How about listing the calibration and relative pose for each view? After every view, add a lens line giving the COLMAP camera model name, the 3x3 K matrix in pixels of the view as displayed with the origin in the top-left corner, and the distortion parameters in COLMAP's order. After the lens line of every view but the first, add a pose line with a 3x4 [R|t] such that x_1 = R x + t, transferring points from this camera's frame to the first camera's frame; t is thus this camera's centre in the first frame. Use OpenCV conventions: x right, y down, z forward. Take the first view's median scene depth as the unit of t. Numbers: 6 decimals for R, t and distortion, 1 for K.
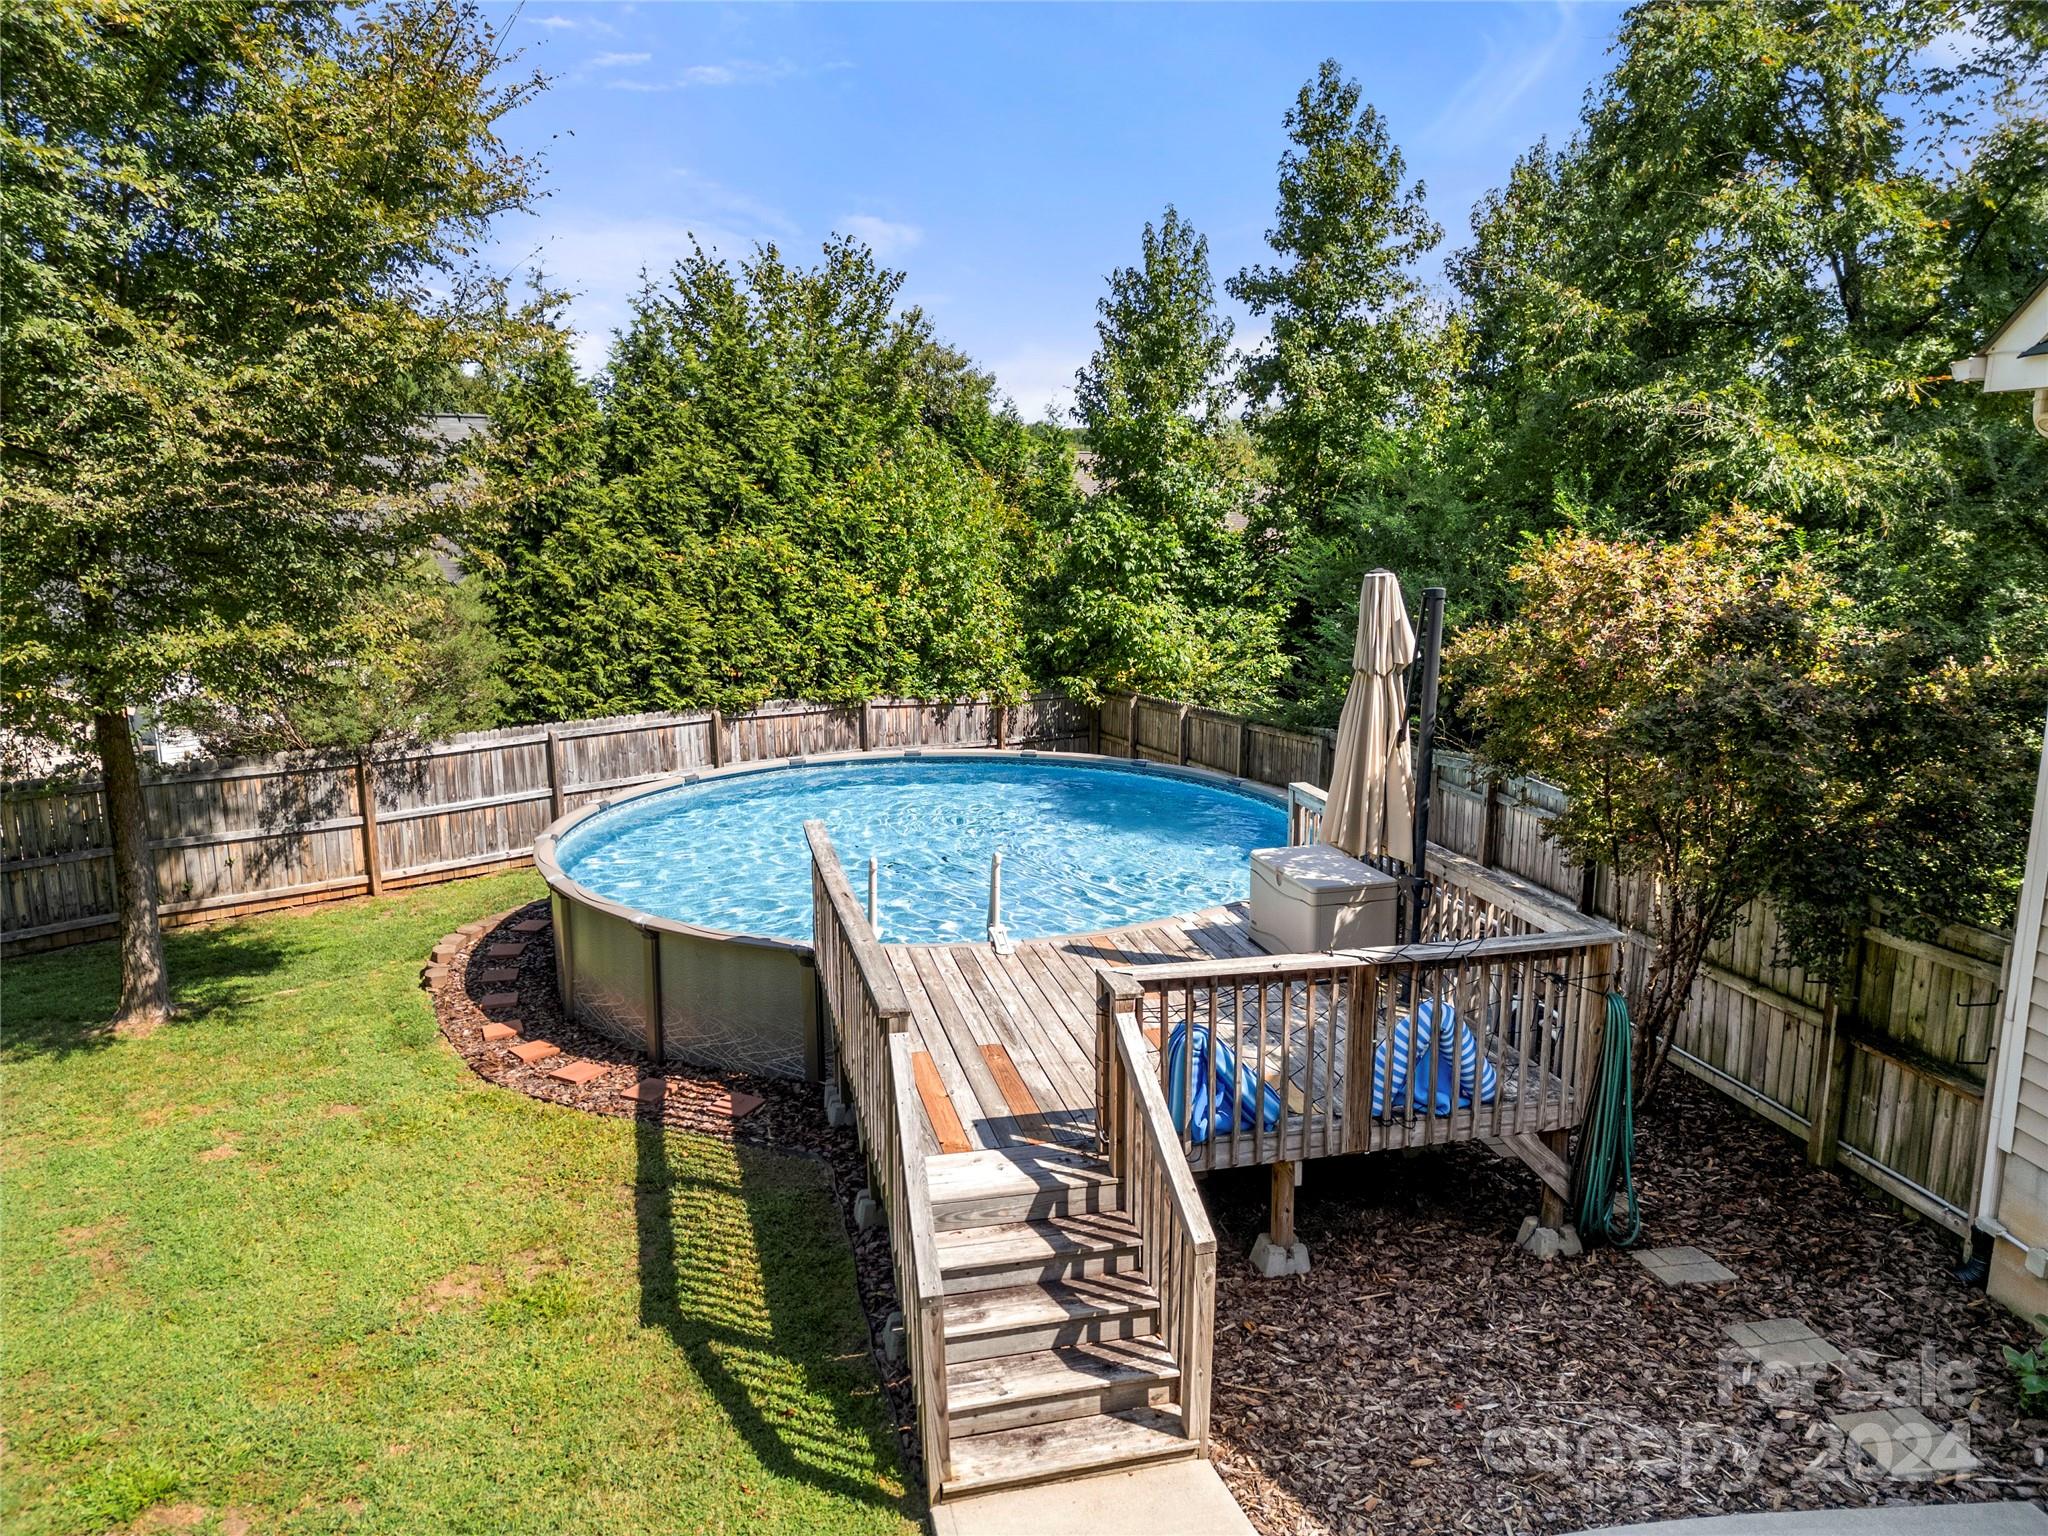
lens RADIAL K [[1689.4, 0, 1024.0], [0, 1689.4, 768.0], [0, 0, 1]] dist [0.079878, -0.091215]
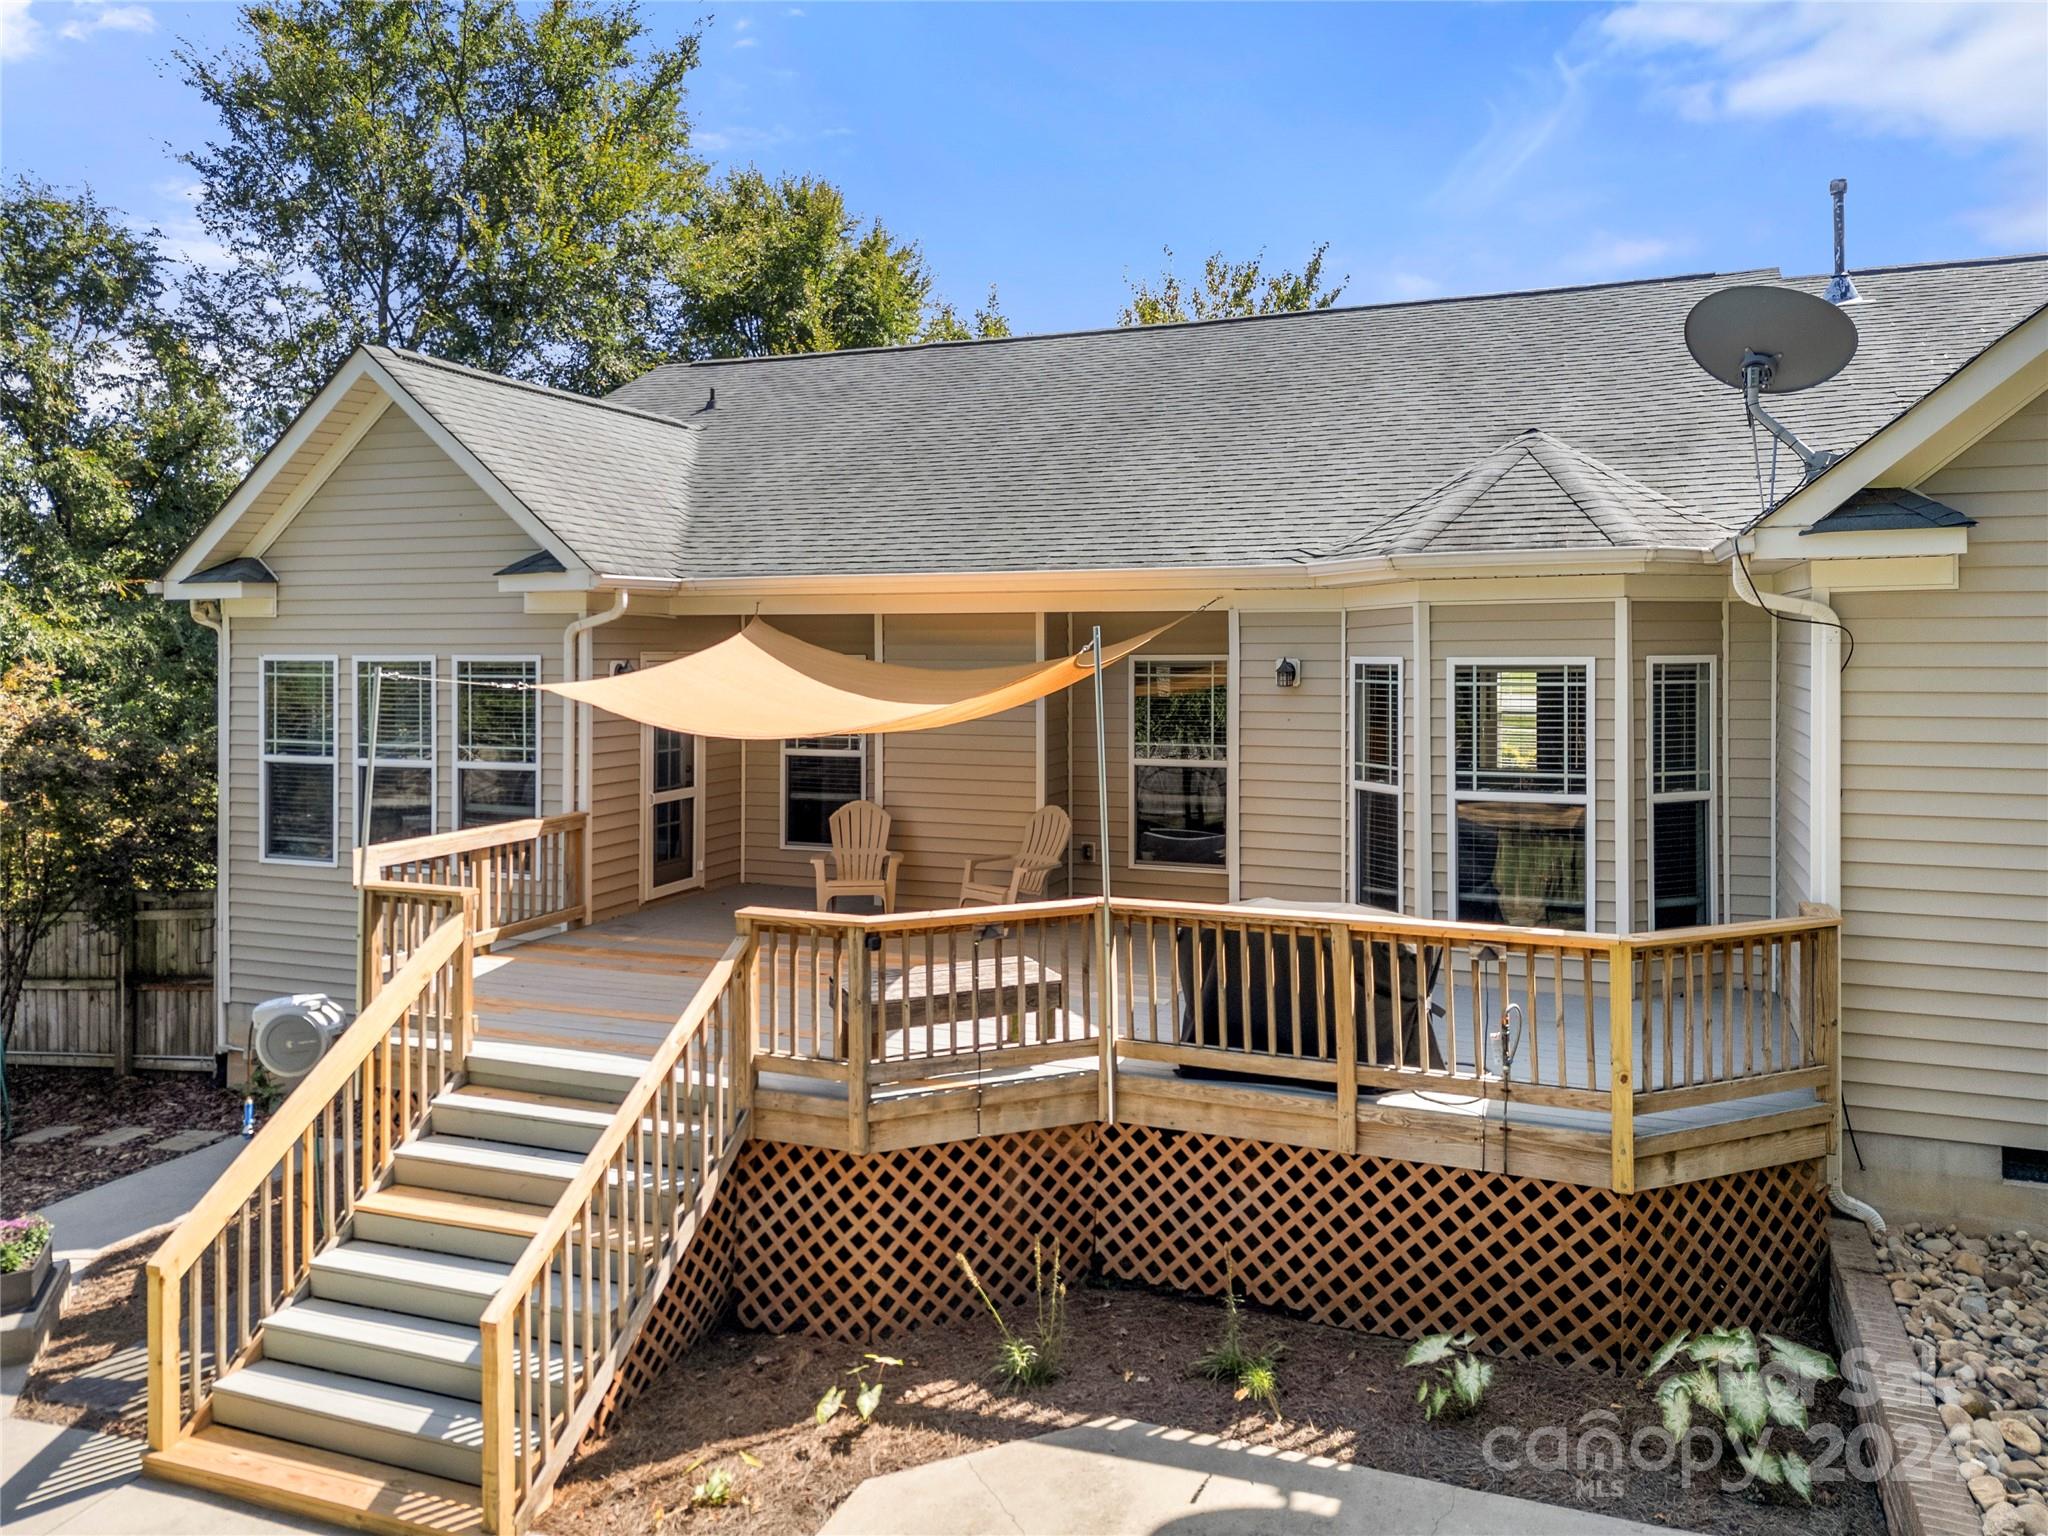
lens RADIAL K [[1689.4, 0, 1024.0], [0, 1689.4, 768.0], [0, 0, 1]] dist [0.079878, -0.091215]
pose [[0.574902, -0.056540, 0.816266, -0.269528], [0.136667, 0.990231, -0.027666, 0.088192], [-0.806728, 0.127461, 0.577013, -0.498720]]
